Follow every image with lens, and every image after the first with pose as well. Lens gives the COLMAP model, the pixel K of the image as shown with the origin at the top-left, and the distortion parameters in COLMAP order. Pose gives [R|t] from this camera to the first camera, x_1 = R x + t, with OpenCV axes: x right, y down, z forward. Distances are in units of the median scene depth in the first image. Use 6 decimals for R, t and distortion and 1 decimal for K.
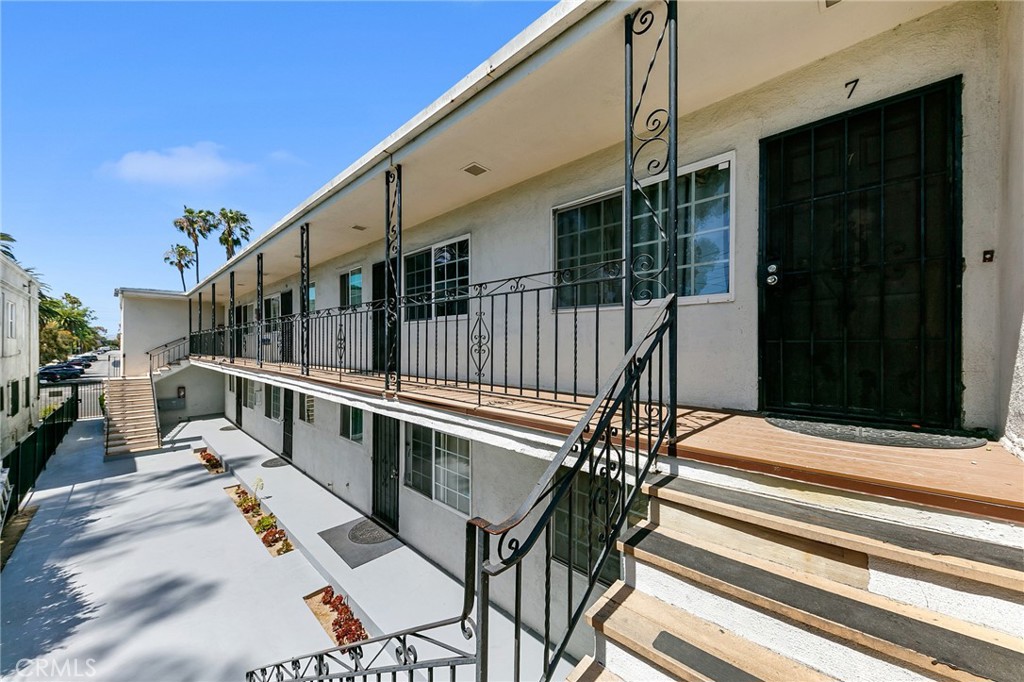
lens RADIAL K [[367.5, 0, 513.4], [0, 367.5, 342.3], [0, 0, 1]] dist [-0.003147, -0.000984]
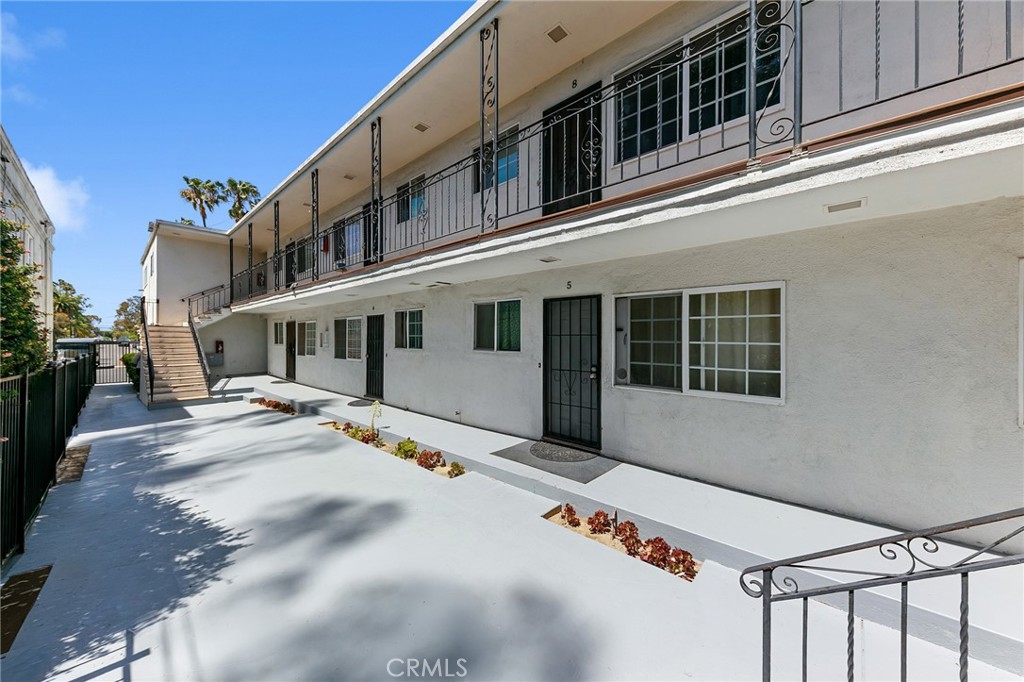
lens RADIAL K [[367.5, 0, 509.5], [0, 367.5, 342.0], [0, 0, 1]] dist [-0.003147, -0.000984]
pose [[0.999950, -0.003824, 0.009277, -0.266363], [0.003710, 0.999919, 0.012208, 0.149727], [-0.009323, -0.012173, 0.999882, 0.127703]]
